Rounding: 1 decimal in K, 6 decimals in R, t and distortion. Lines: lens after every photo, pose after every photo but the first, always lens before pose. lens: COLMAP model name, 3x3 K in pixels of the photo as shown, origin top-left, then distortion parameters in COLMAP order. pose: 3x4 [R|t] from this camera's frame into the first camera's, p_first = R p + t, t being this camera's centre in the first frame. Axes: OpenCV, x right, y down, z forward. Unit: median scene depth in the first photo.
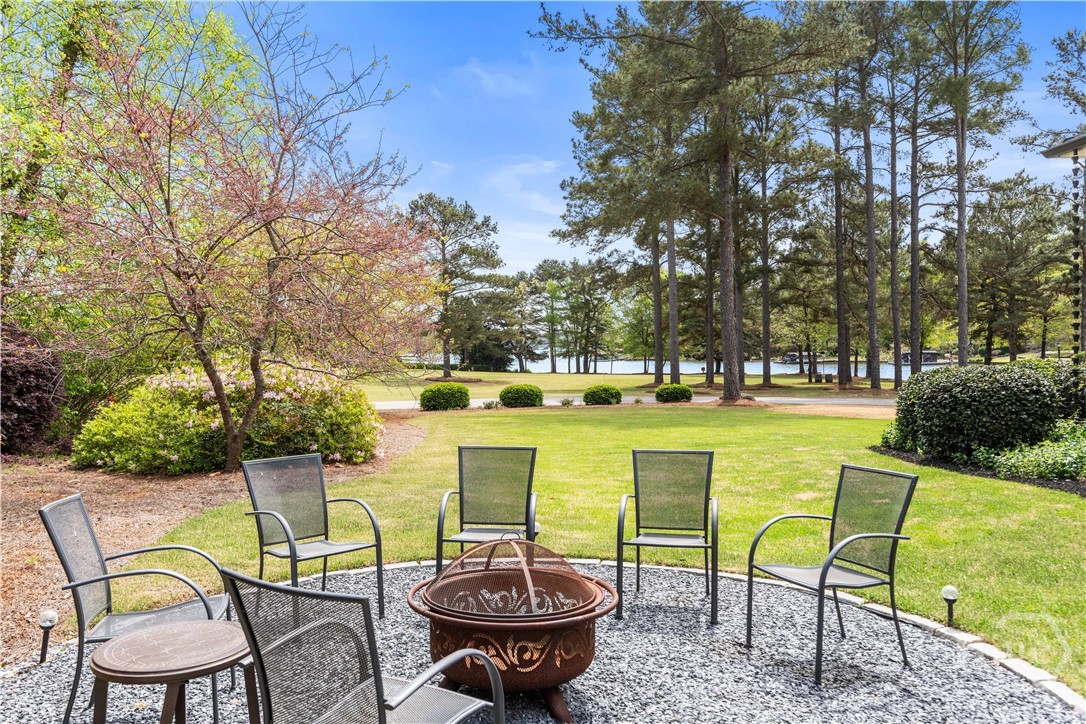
lens RADIAL K [[849.2, 0, 546.1], [0, 849.2, 360.2], [0, 0, 1]] dist [0.008122, -0.000586]
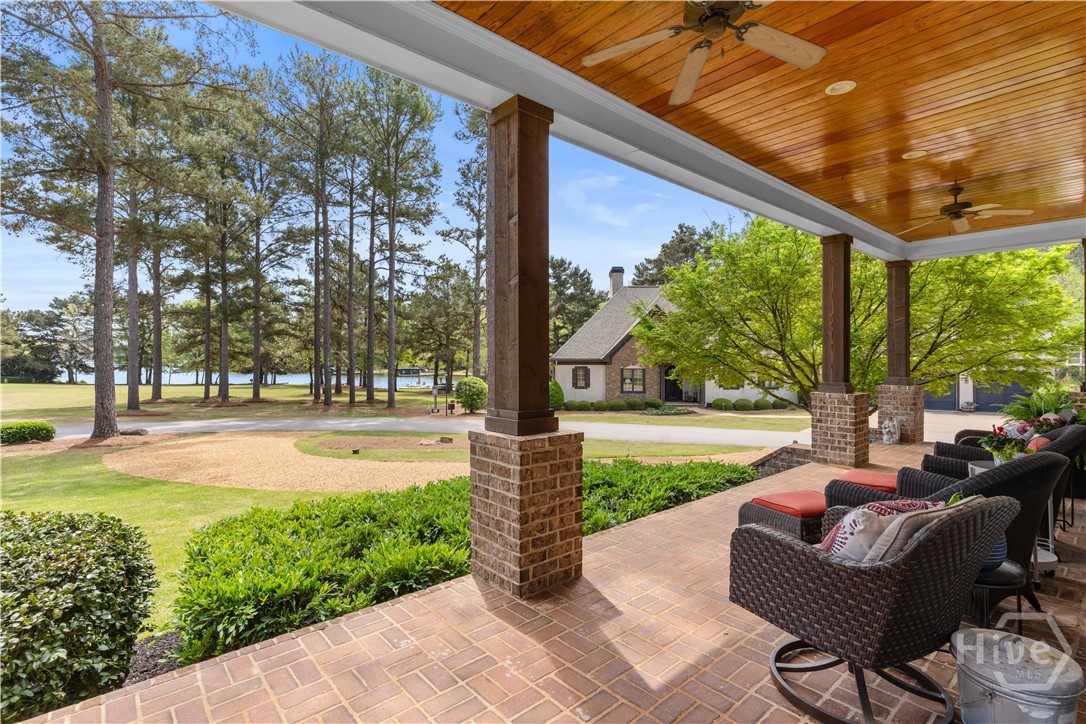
lens RADIAL K [[521.5, 0, 546.5], [0, 521.5, 360.4], [0, 0, 1]] dist [0.000992, 0.000090]
pose [[0.796876, 0.018345, 0.603864, 0.145666], [-0.007141, 0.999755, -0.020948, -0.016252], [-0.604101, 0.012380, 0.796812, 0.153686]]
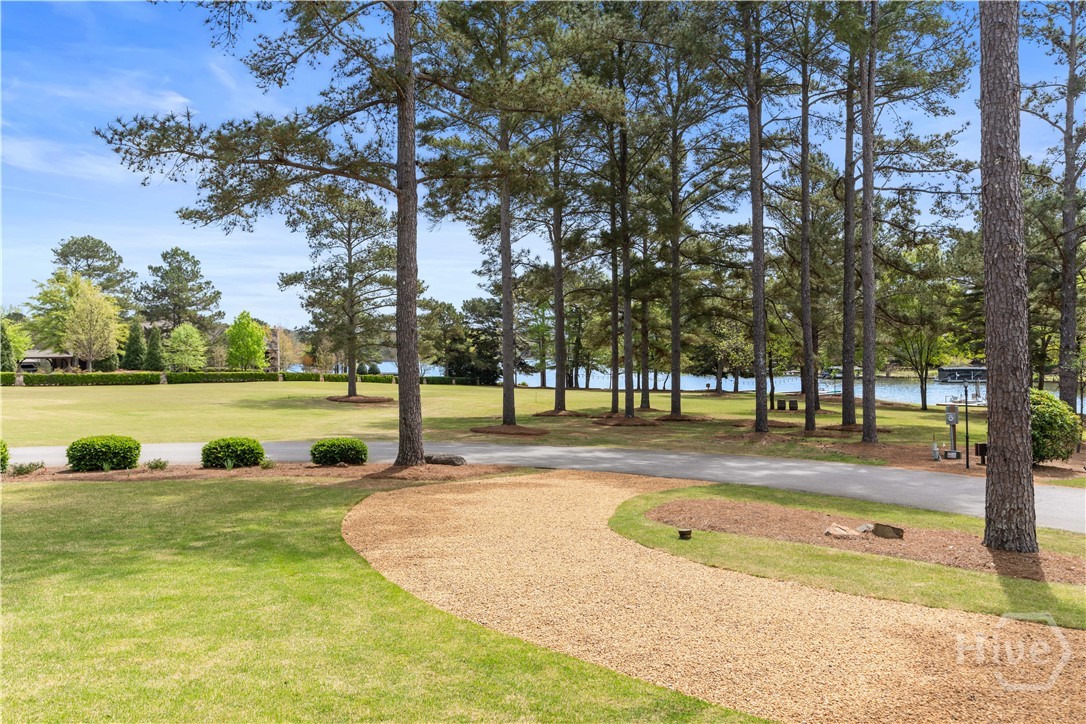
lens RADIAL K [[849.2, 0, 541.3], [0, 849.2, 363.5], [0, 0, 1]] dist [0.008122, -0.000586]
pose [[0.996459, 0.010068, -0.083473, 0.211238], [-0.010413, 0.999939, -0.003698, -0.018226], [0.083431, 0.004554, 0.996503, 0.200814]]
